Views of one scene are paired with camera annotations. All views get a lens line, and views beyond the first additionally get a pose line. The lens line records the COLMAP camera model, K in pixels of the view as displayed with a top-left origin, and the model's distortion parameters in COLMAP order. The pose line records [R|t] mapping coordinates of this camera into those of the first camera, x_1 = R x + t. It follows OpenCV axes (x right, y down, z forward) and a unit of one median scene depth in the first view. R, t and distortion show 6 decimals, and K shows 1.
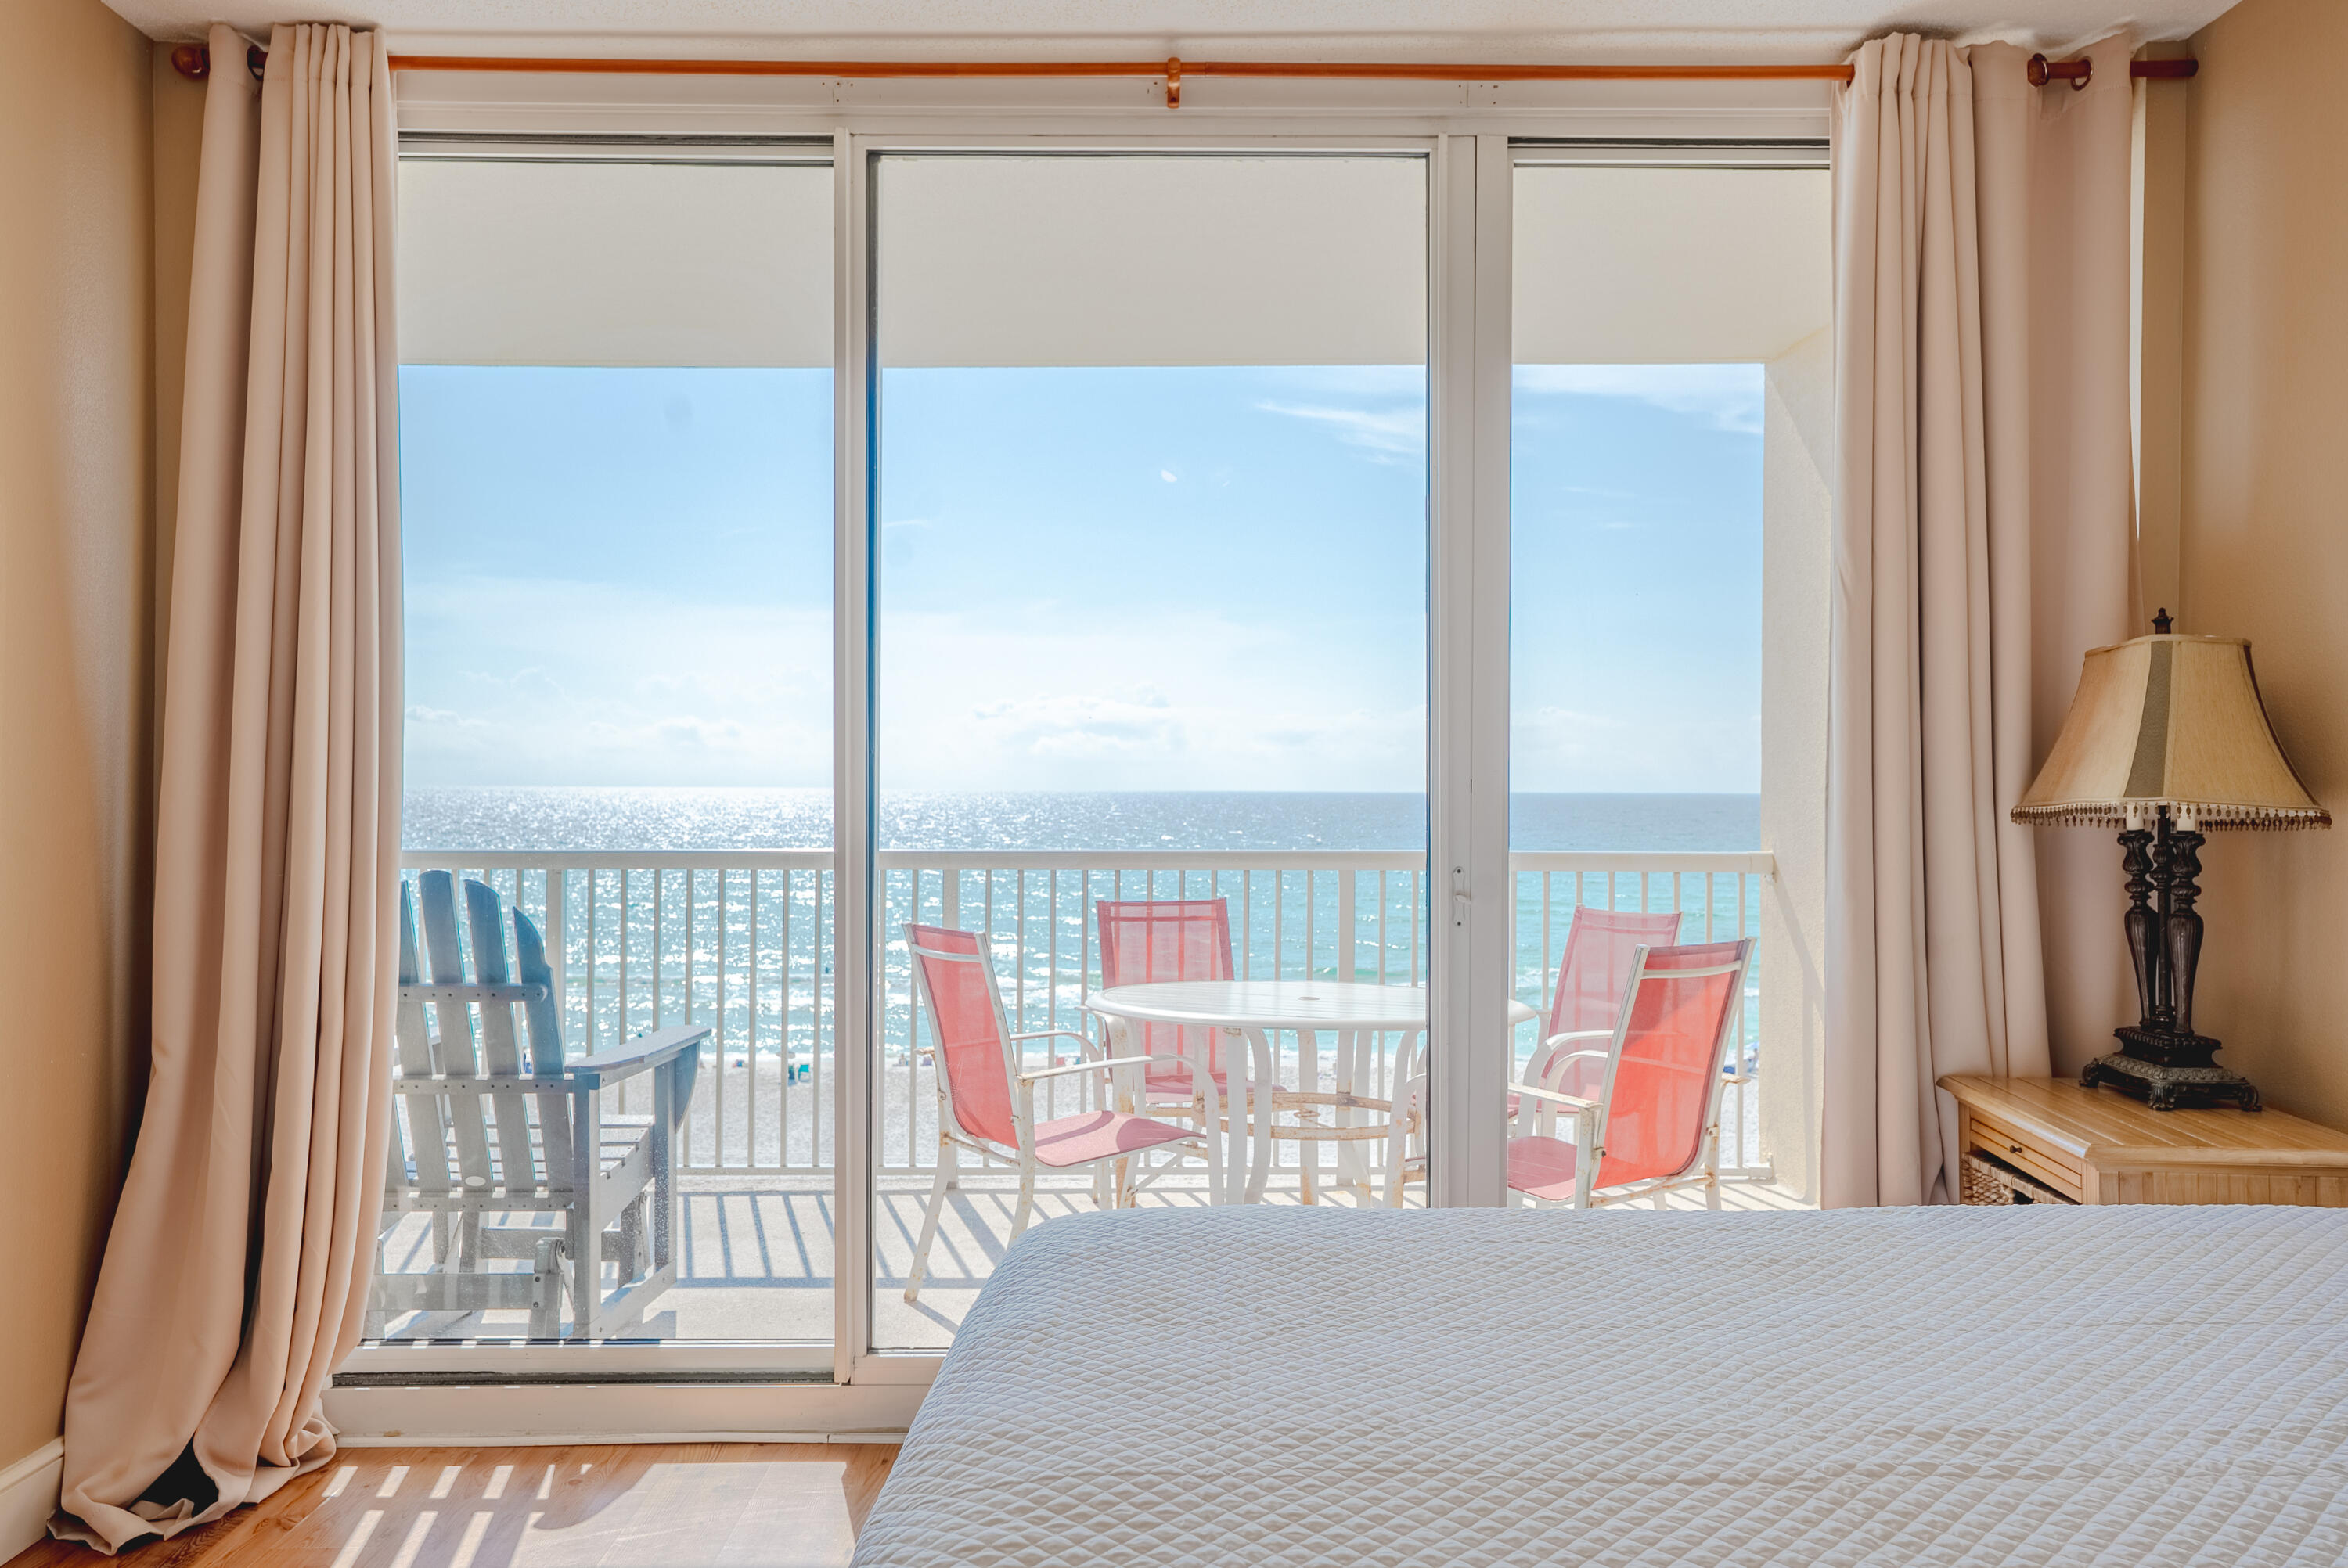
lens RADIAL K [[1751.9, 0, 1190.5], [0, 1751.9, 774.9], [0, 0, 1]] dist [0.012108, 0.003720]
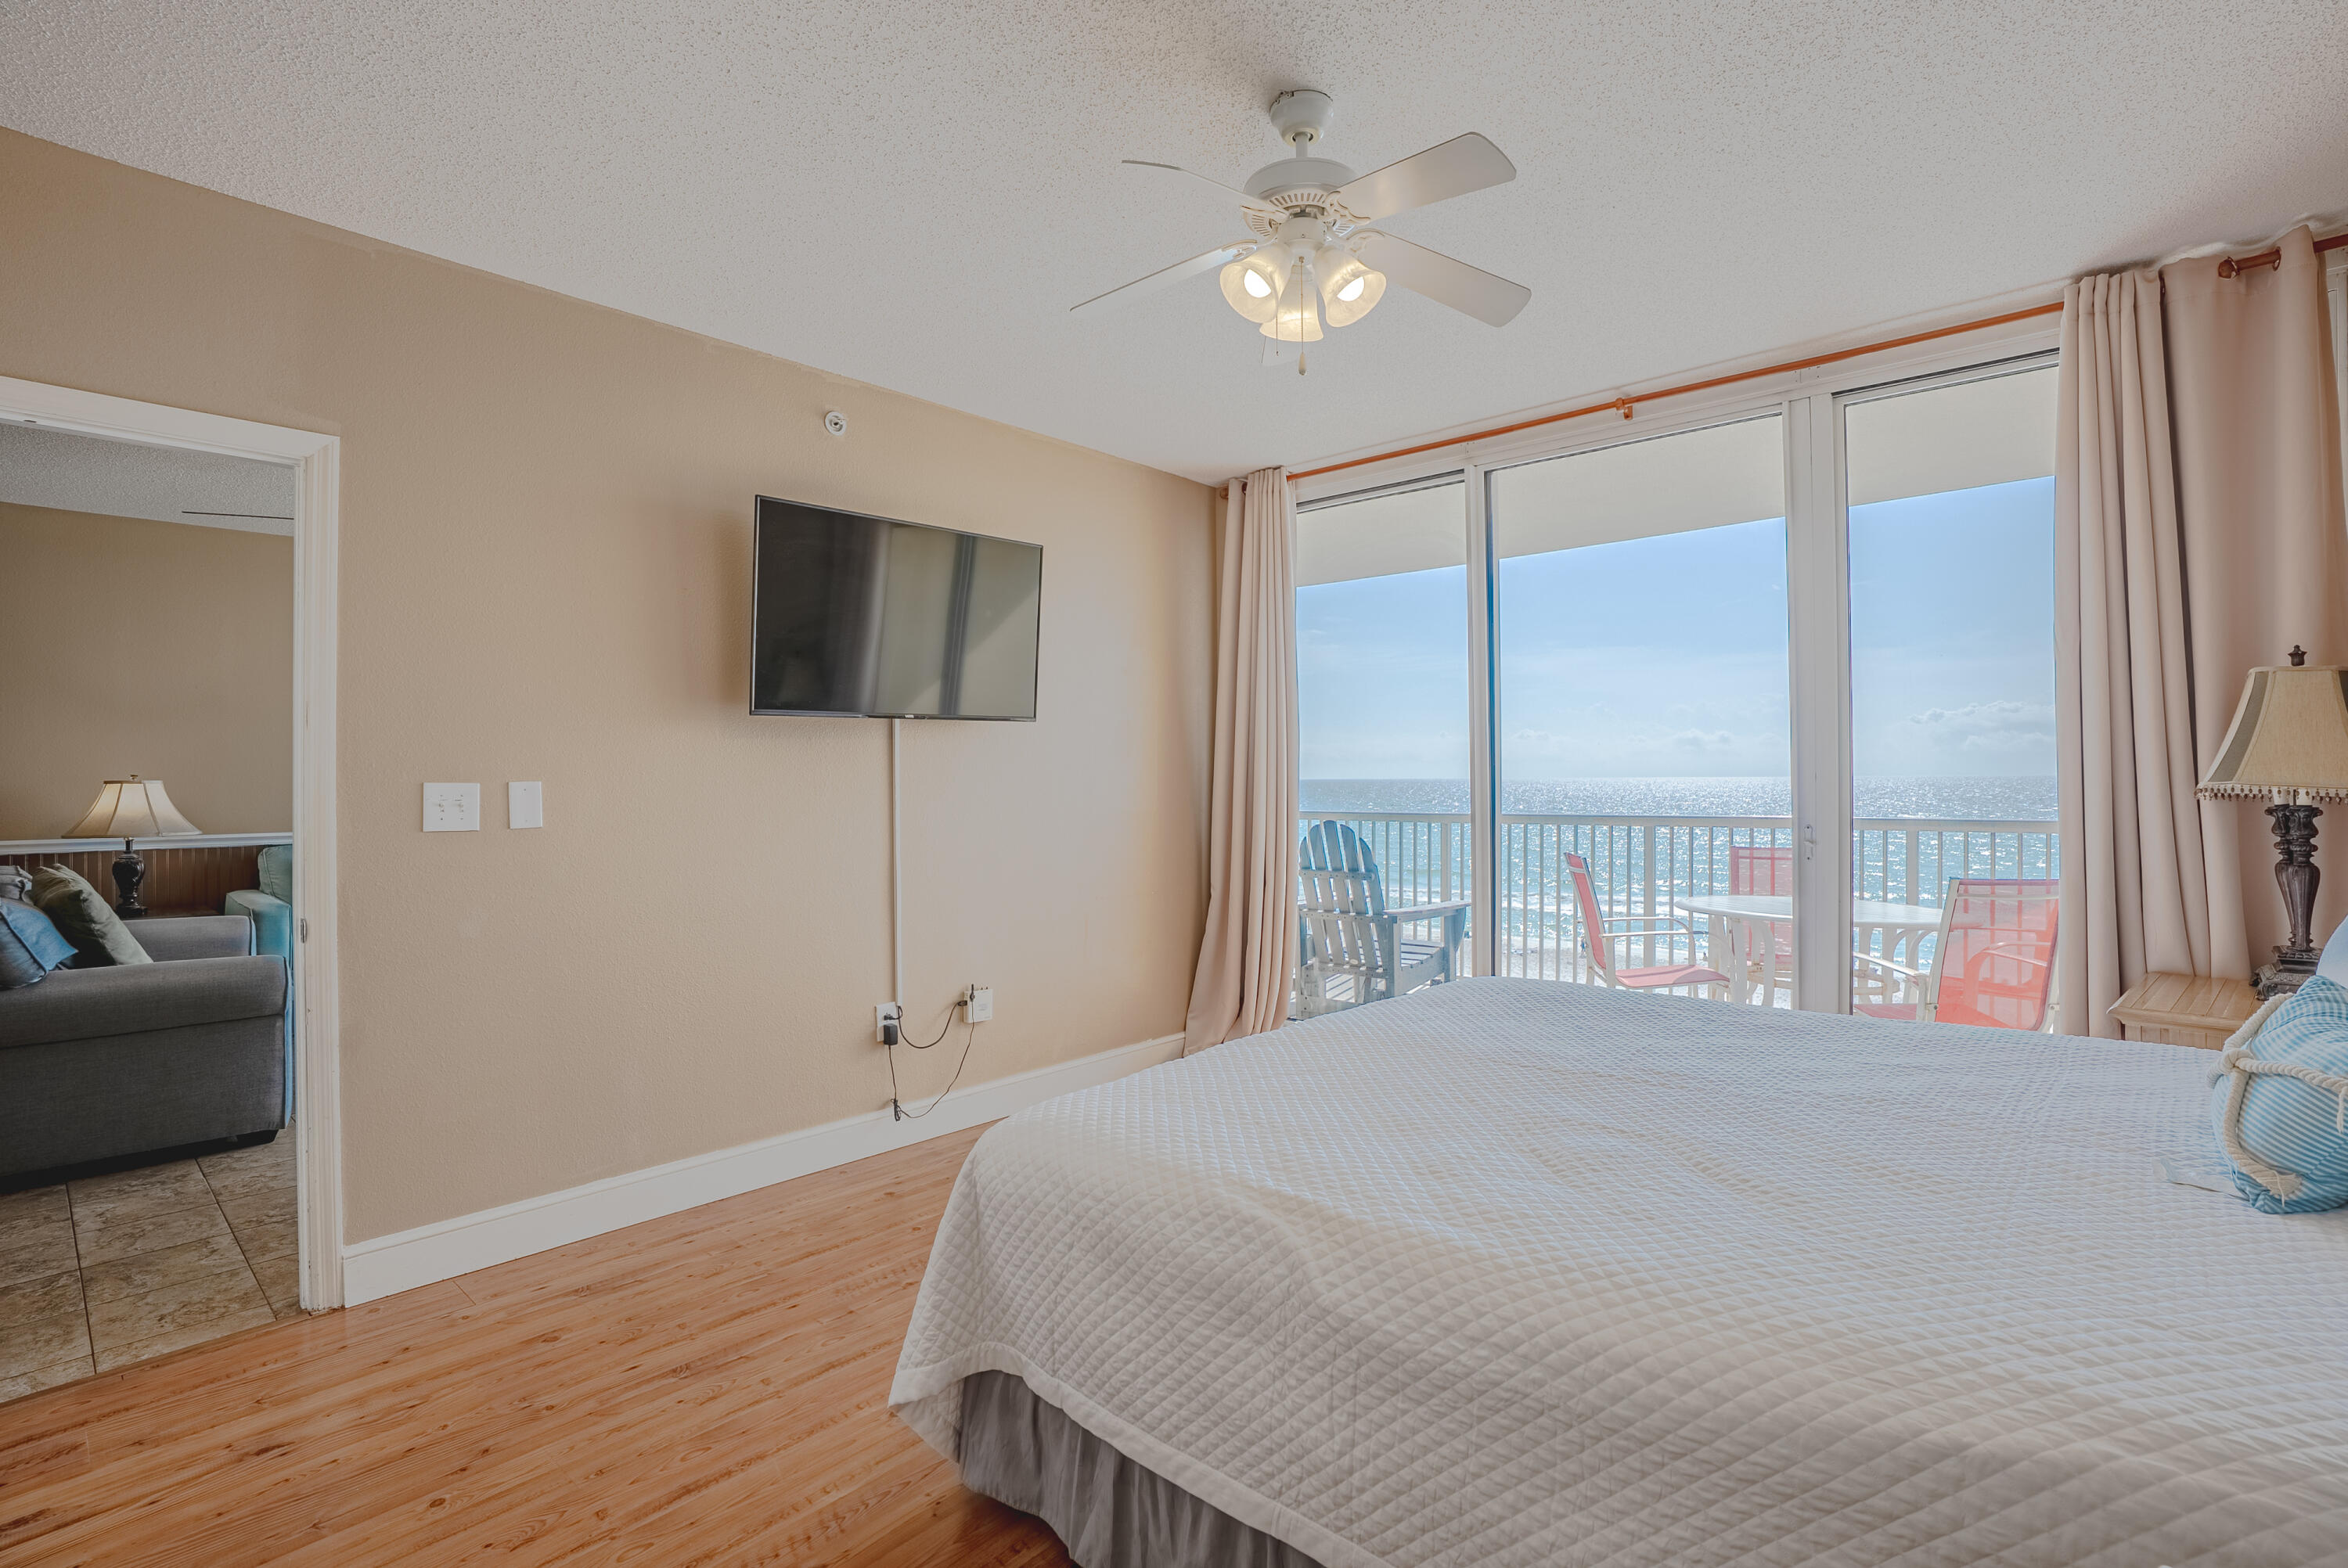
lens RADIAL K [[1098.9, 0, 1182.6], [0, 1098.9, 772.0], [0, 0, 1]] dist [-0.019153, 0.000634]
pose [[0.749494, -0.014437, -0.661854, 0.407870], [0.015622, 0.999869, -0.004119, -0.004402], [0.661827, -0.007252, 0.749622, -0.204166]]
